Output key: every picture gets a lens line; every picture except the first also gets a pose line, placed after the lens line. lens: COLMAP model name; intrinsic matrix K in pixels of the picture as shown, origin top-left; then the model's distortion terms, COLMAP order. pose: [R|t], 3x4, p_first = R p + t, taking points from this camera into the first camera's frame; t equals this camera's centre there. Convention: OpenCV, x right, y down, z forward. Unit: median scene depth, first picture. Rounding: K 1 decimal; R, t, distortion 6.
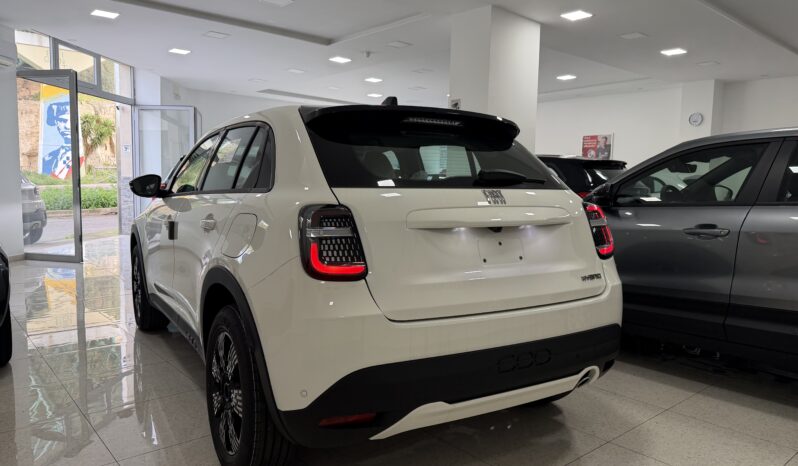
lens RADIAL K [[554.6, 0, 399.0], [0, 554.6, 233.0], [0, 0, 1]] dist [0.103473, -0.169748]
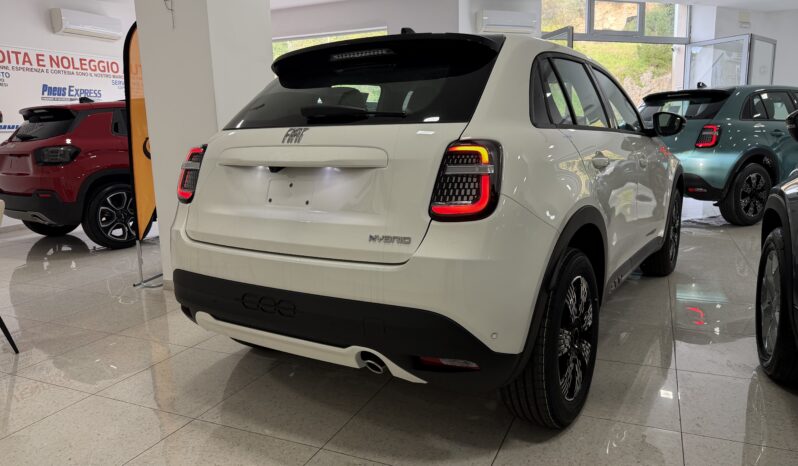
lens RADIAL K [[553.8, 0, 399.0], [0, 553.8, 233.0], [0, 0, 1]] dist [0.140981, -0.169391]
pose [[0.441346, 0.130834, -0.887748, 1.071491], [-0.048995, 0.991351, 0.121745, -0.023623], [0.895998, -0.010236, 0.443940, 0.710151]]
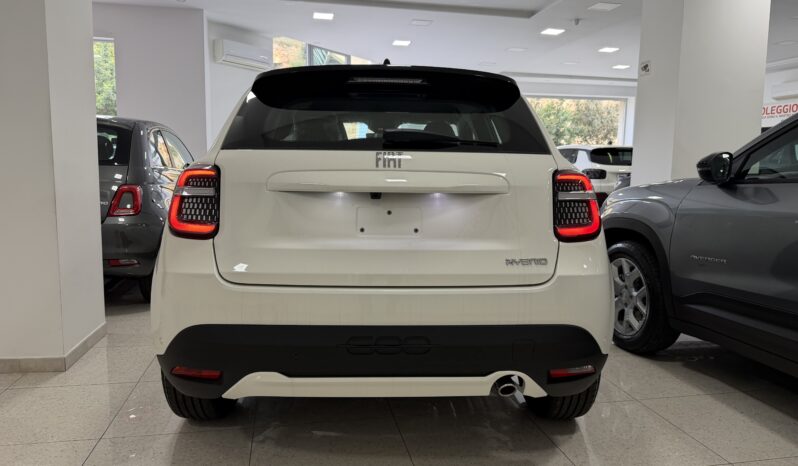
lens RADIAL K [[554.6, 0, 399.0], [0, 554.6, 233.0], [0, 0, 1]] dist [0.103473, -0.169748]
pose [[0.873370, 0.054522, -0.483995, 0.595755], [-0.043839, 0.998481, 0.033372, 0.020277], [0.485080, -0.007929, 0.874434, 0.228821]]
